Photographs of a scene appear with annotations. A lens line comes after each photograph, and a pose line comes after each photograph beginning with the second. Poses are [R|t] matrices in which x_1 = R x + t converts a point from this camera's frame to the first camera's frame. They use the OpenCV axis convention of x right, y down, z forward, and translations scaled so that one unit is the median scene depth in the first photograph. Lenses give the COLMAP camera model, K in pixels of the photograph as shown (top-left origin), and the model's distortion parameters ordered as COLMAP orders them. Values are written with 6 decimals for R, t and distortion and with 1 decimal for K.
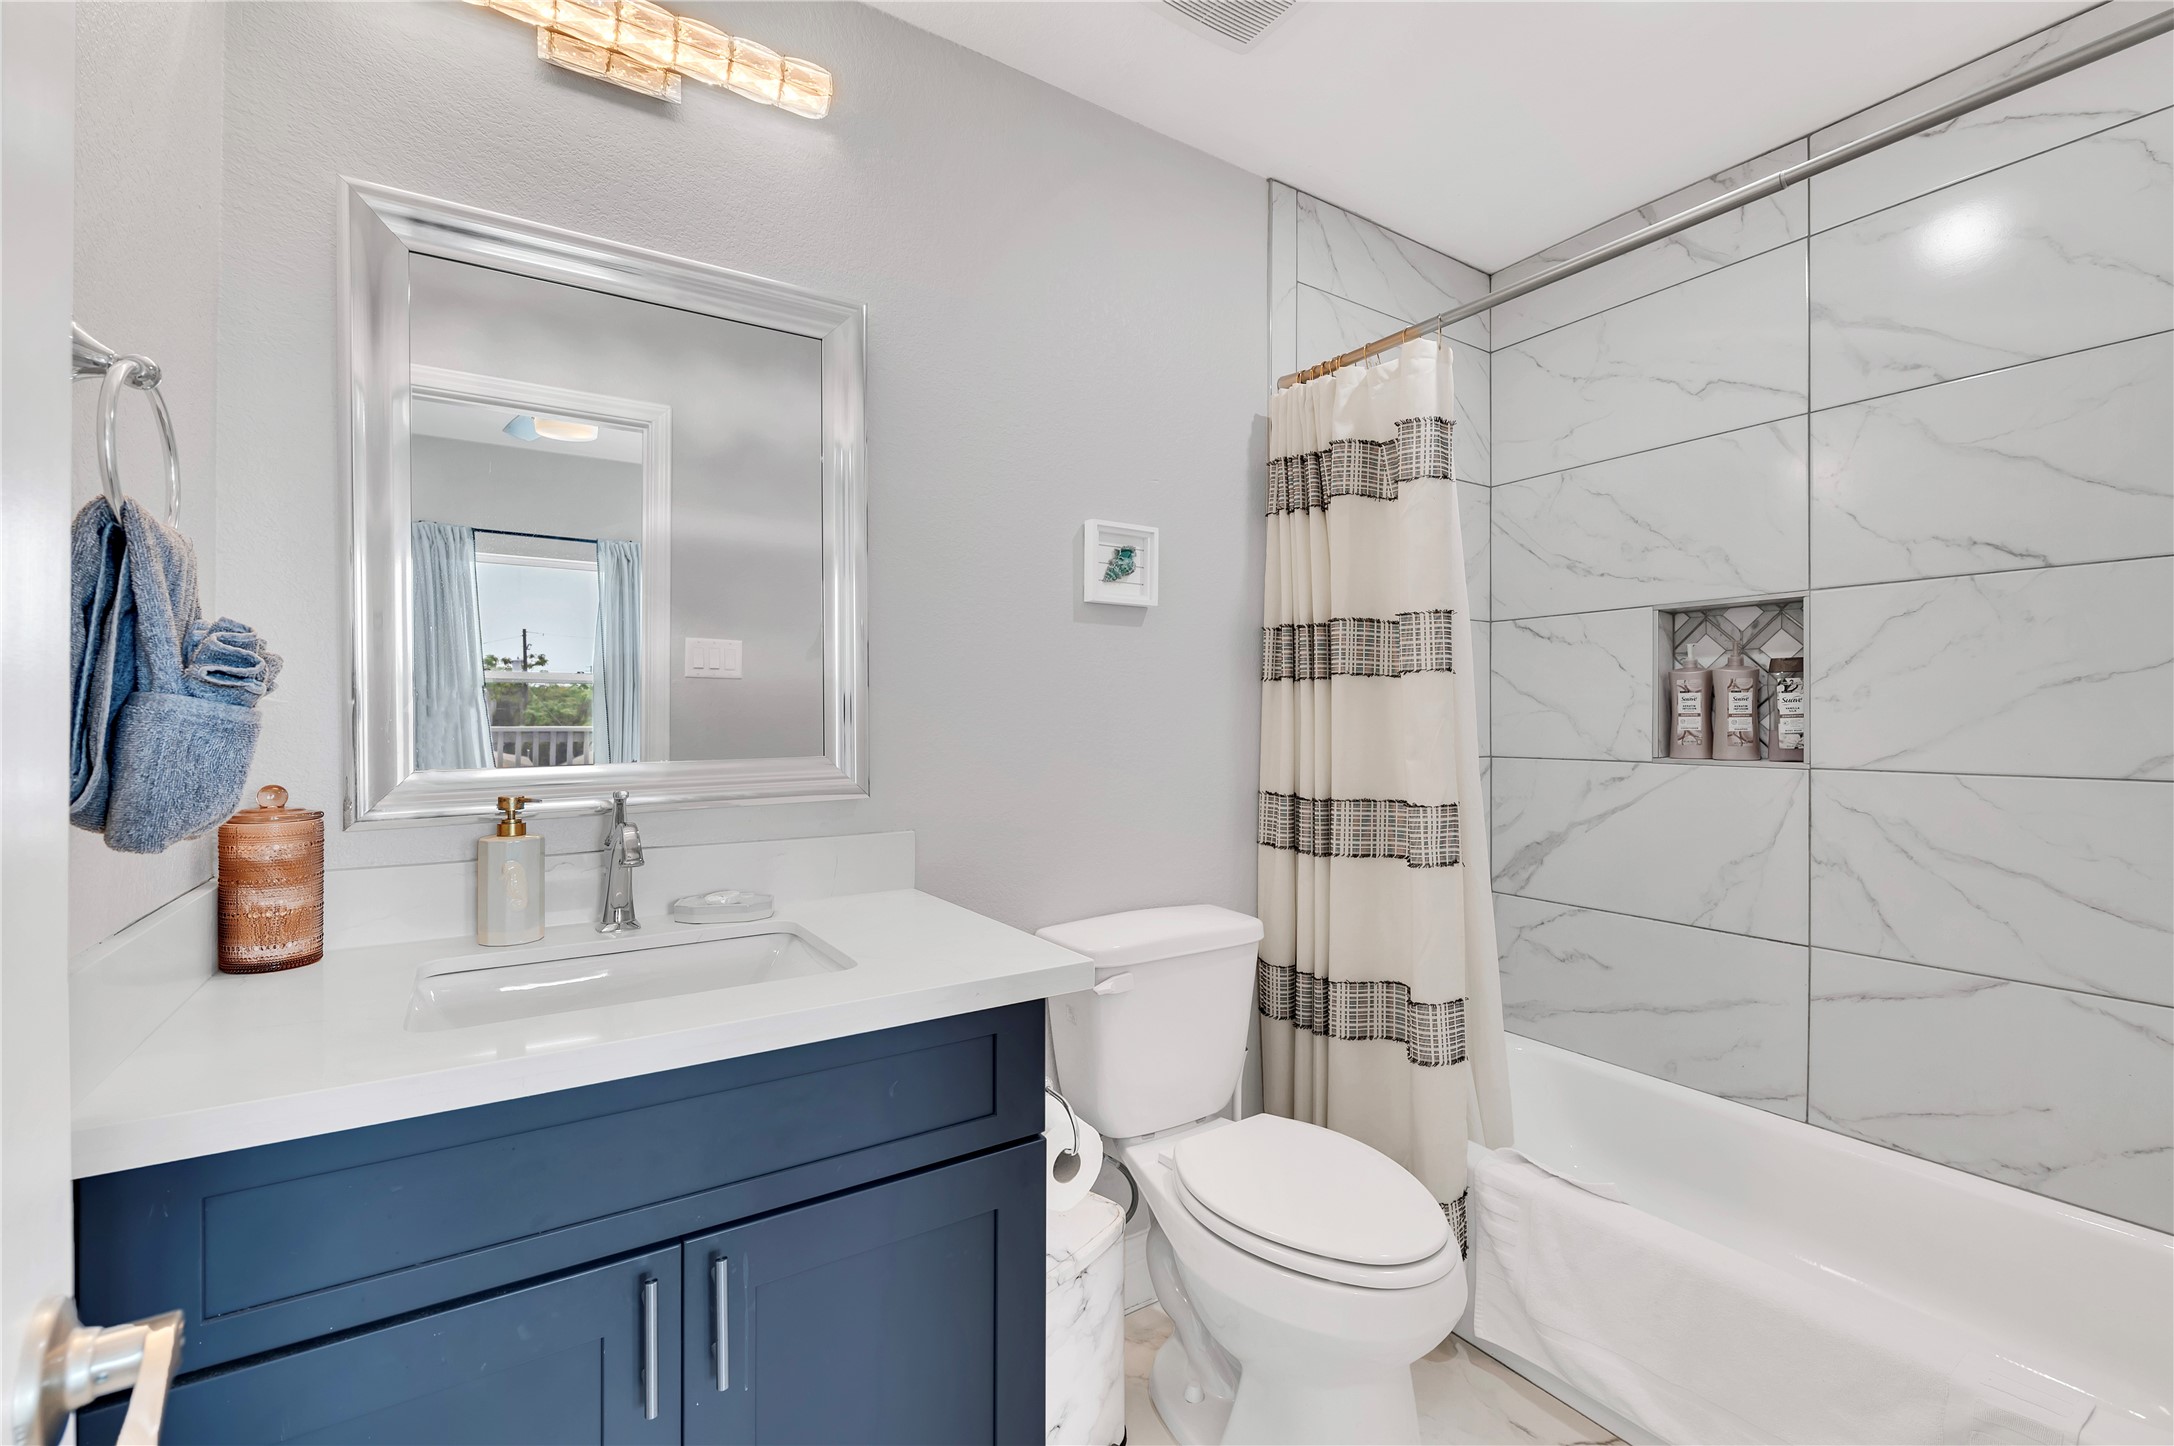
lens RADIAL K [[920.8, 0, 1085.1], [0, 920.8, 726.9], [0, 0, 1]] dist [-0.001416, -0.000095]
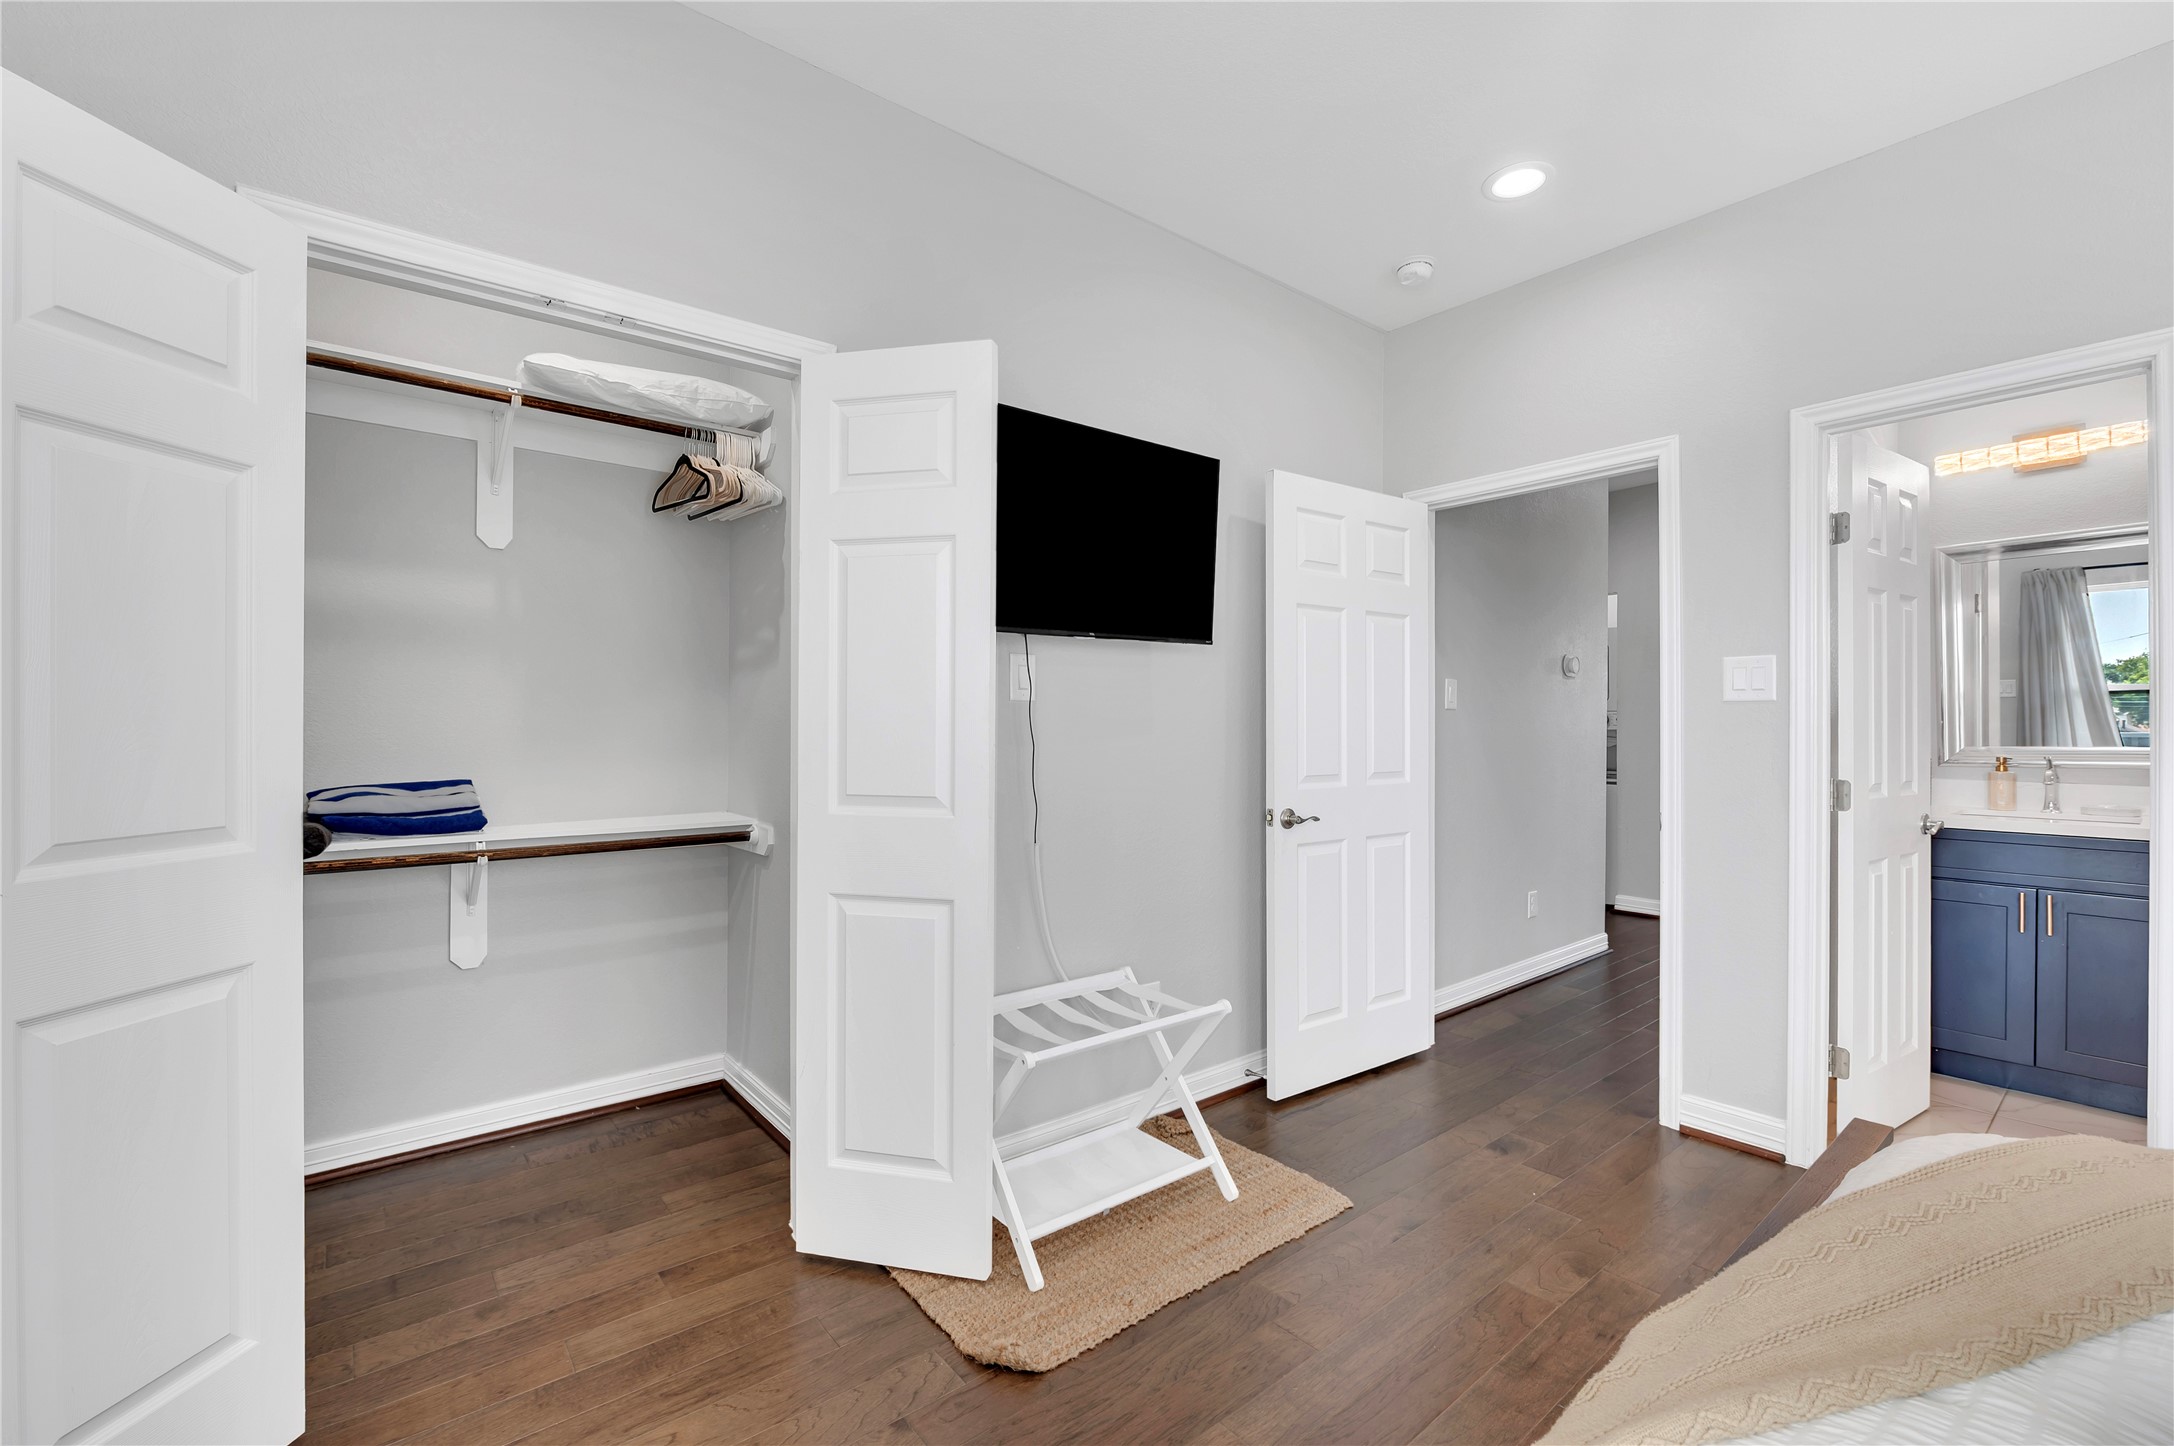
lens RADIAL K [[920.8, 0, 1086.8], [0, 920.8, 719.9], [0, 0, 1]] dist [-0.001416, -0.000095]
pose [[0.101895, -0.000324, -0.994795, 1.789742], [0.001490, 0.999999, -0.000173, -0.036184], [0.994794, -0.001465, 0.101895, -1.950758]]
